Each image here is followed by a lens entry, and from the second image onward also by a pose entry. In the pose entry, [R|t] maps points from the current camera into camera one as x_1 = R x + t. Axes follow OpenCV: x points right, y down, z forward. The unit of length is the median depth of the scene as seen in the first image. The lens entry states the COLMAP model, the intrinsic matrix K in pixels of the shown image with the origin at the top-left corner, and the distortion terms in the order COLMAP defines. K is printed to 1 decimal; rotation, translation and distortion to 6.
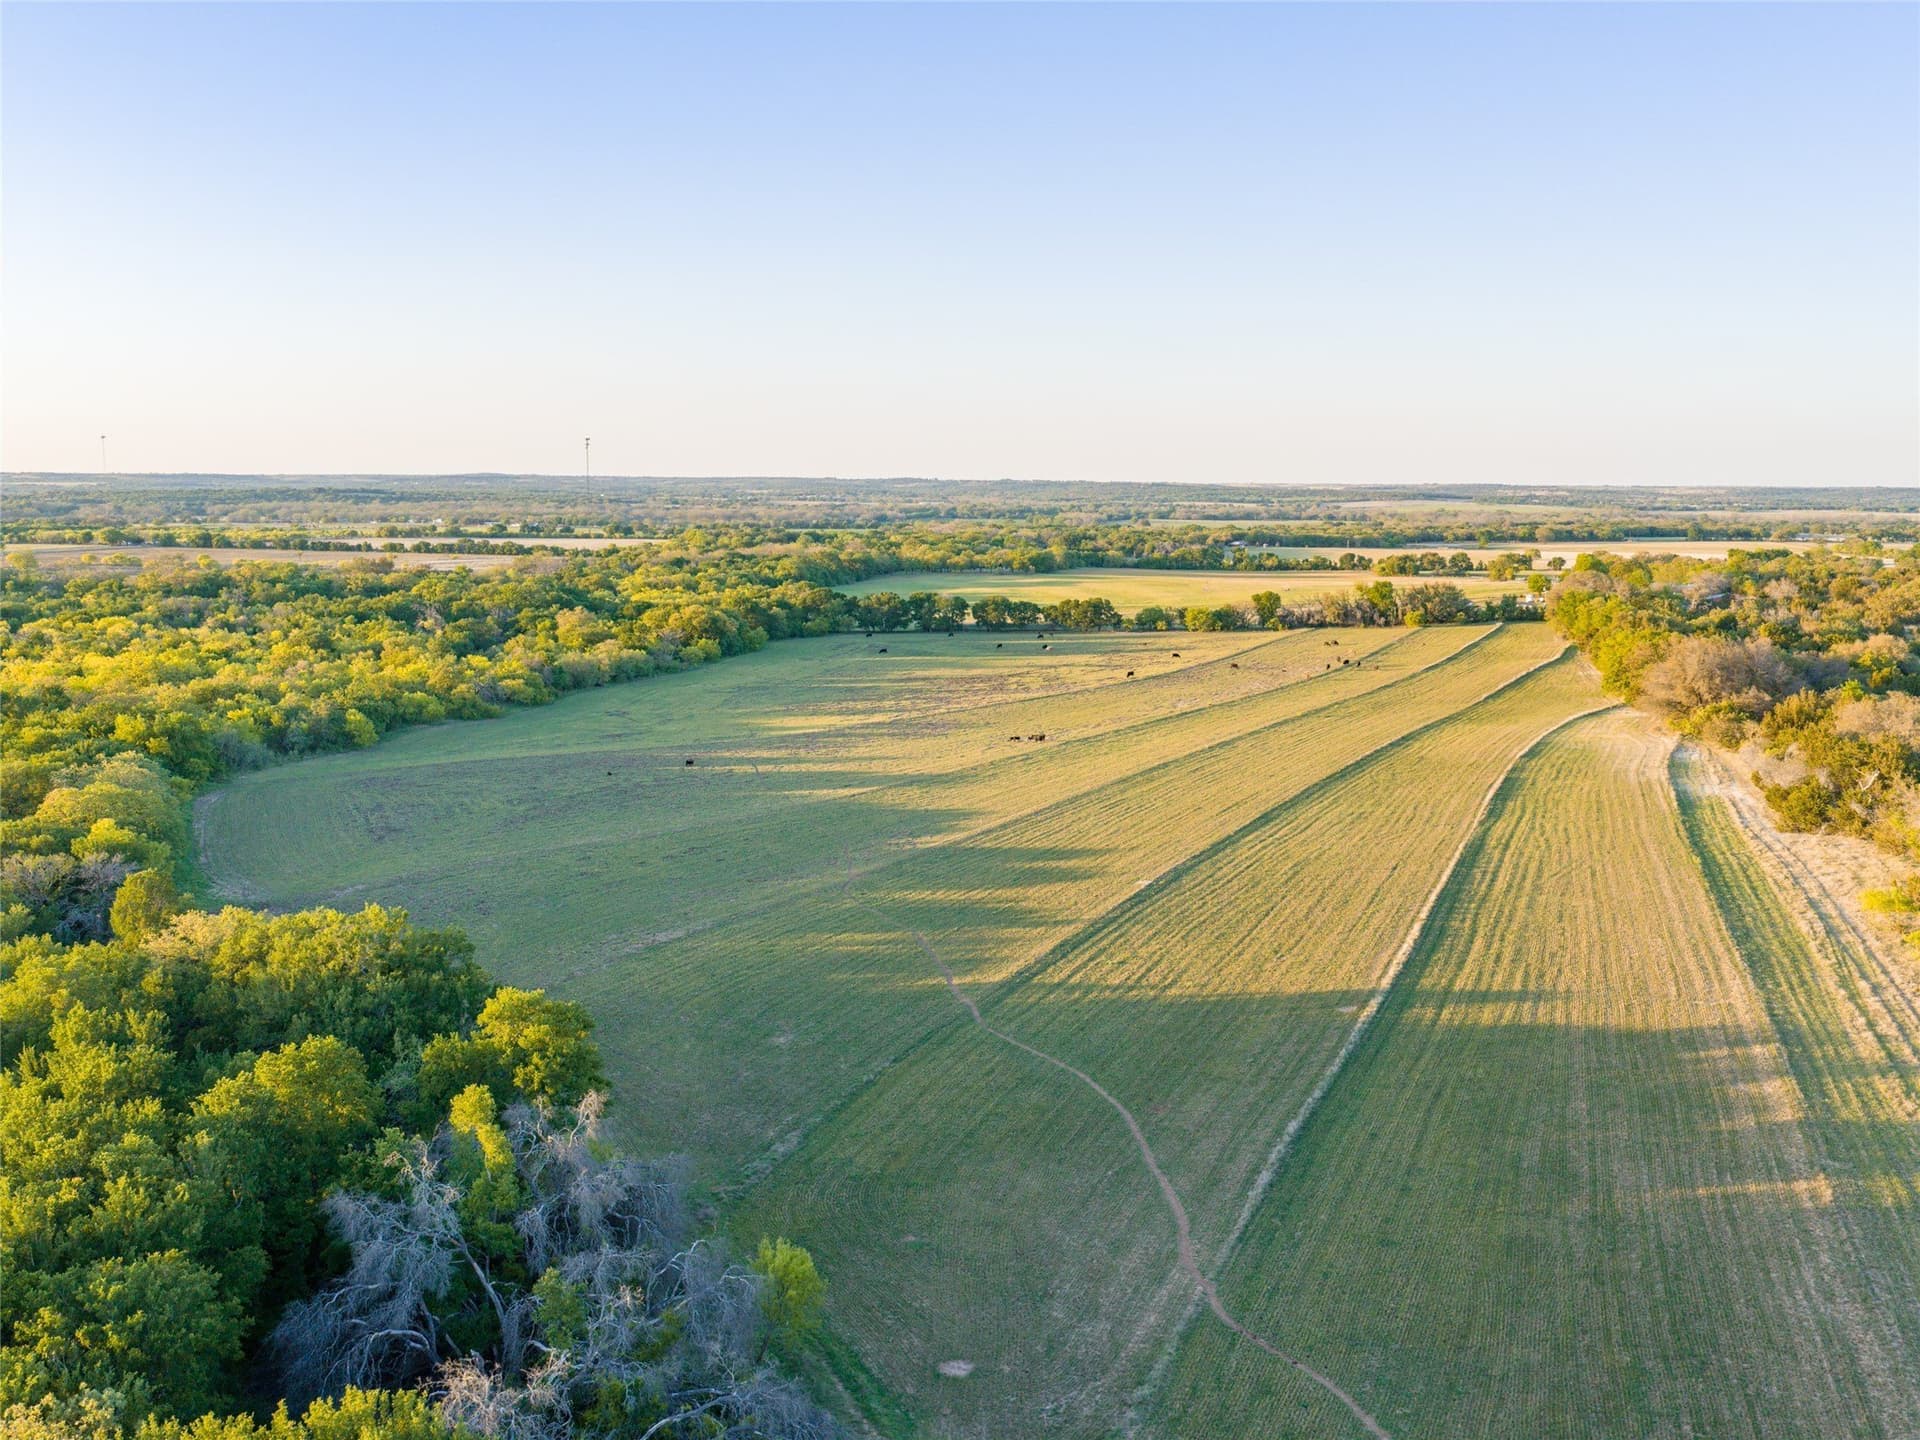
lens RADIAL K [[1916.9, 0, 957.9], [0, 1916.9, 706.3], [0, 0, 1]] dist [0.013437, -0.023931]
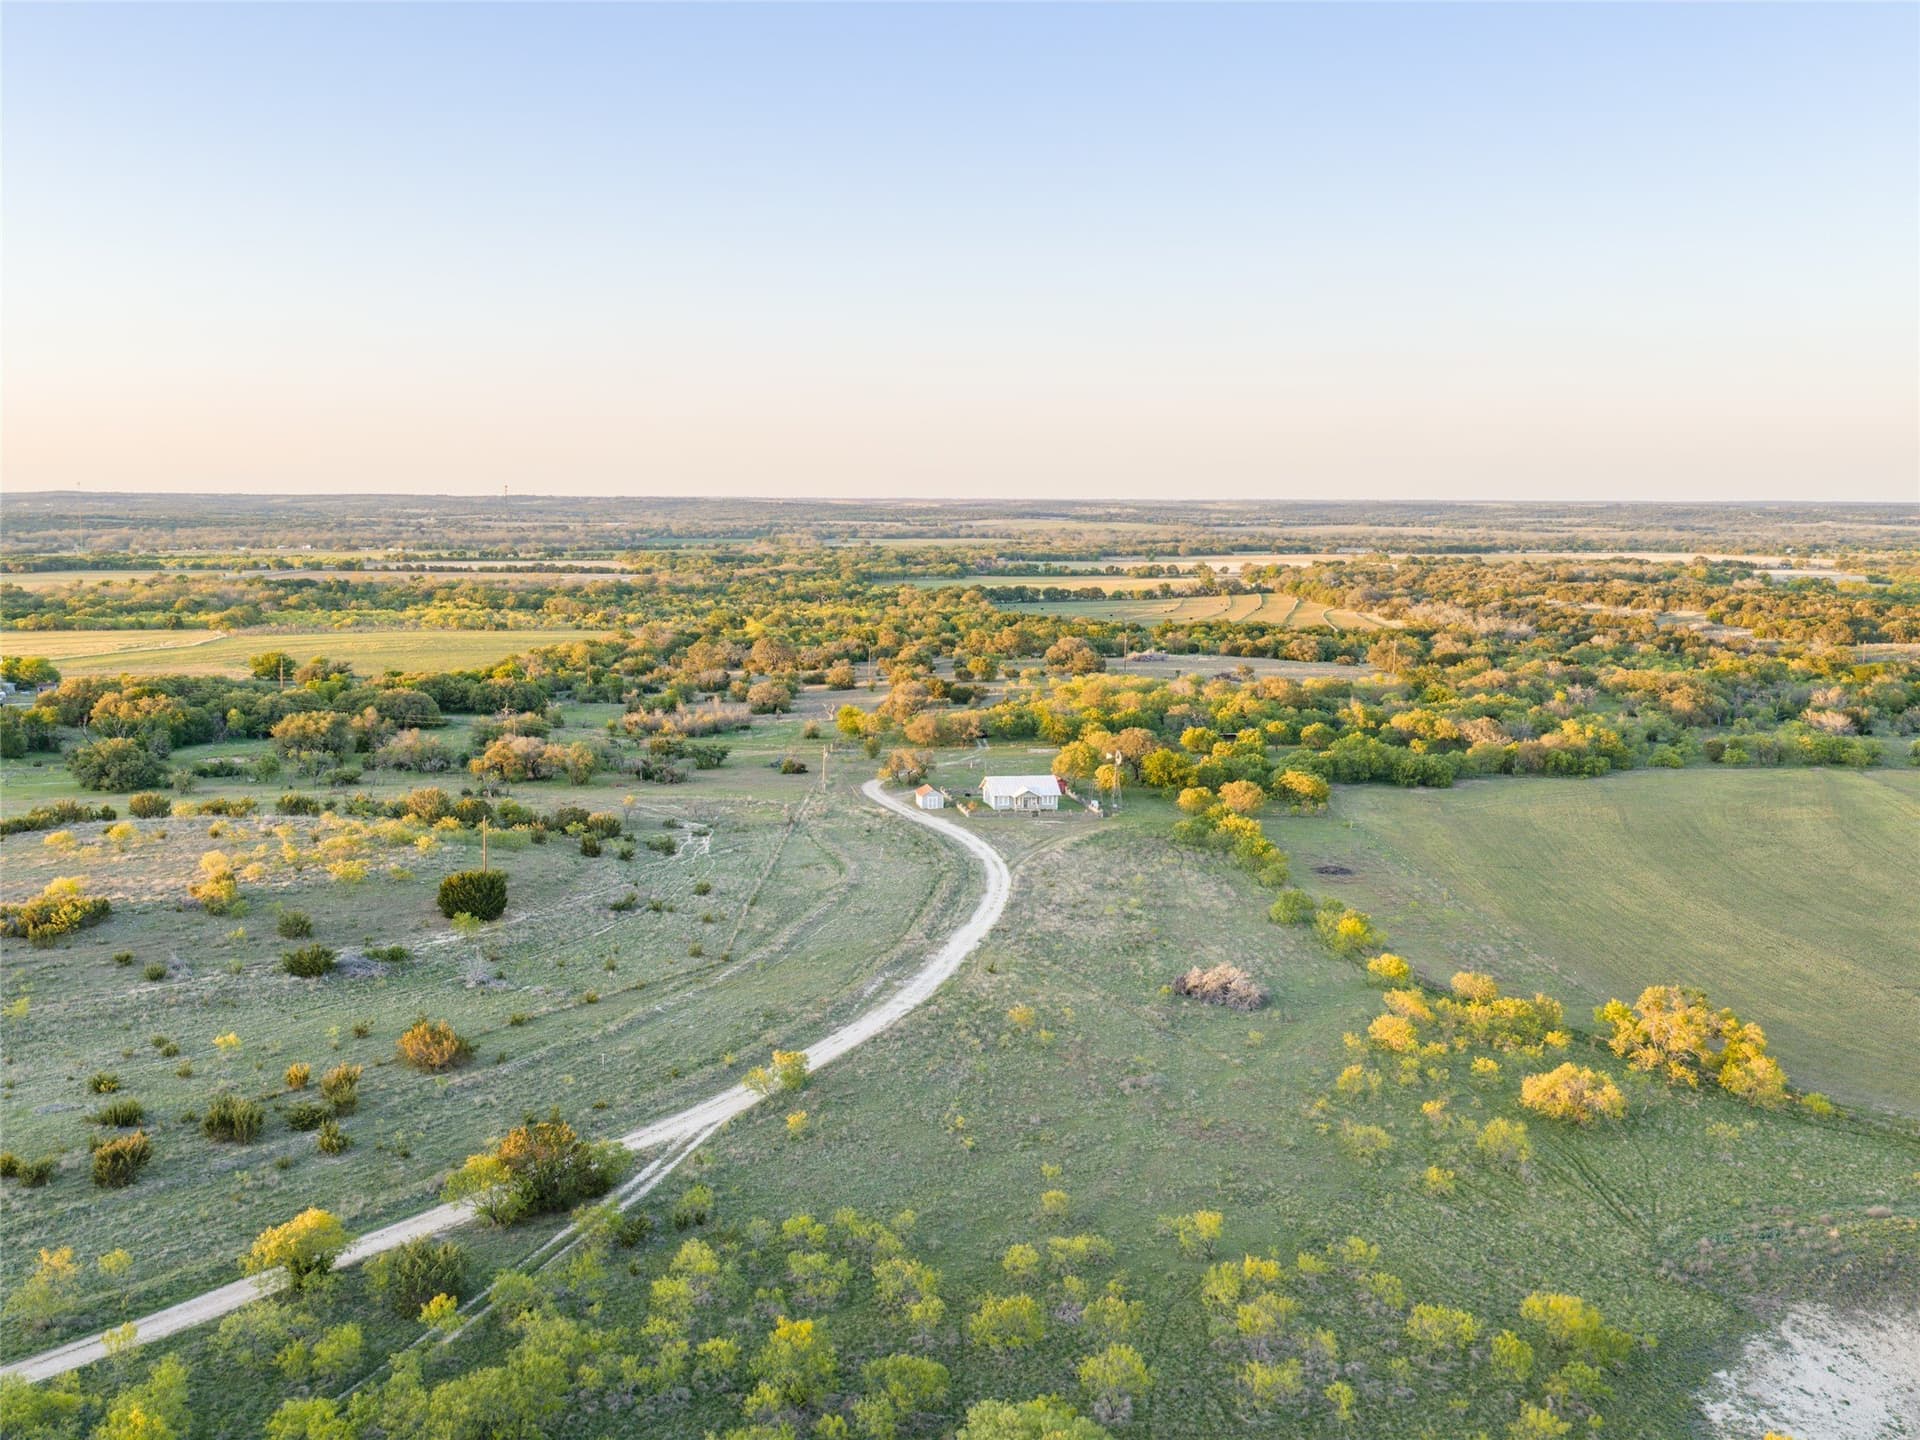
lens RADIAL K [[1916.9, 0, 957.9], [0, 1916.9, 706.3], [0, 0, 1]] dist [0.013437, -0.023931]
pose [[0.973241, -0.029965, 0.227823, -0.355321], [0.031235, 0.999510, -0.001968, 0.050731], [-0.227653, 0.009031, 0.973700, -0.713200]]
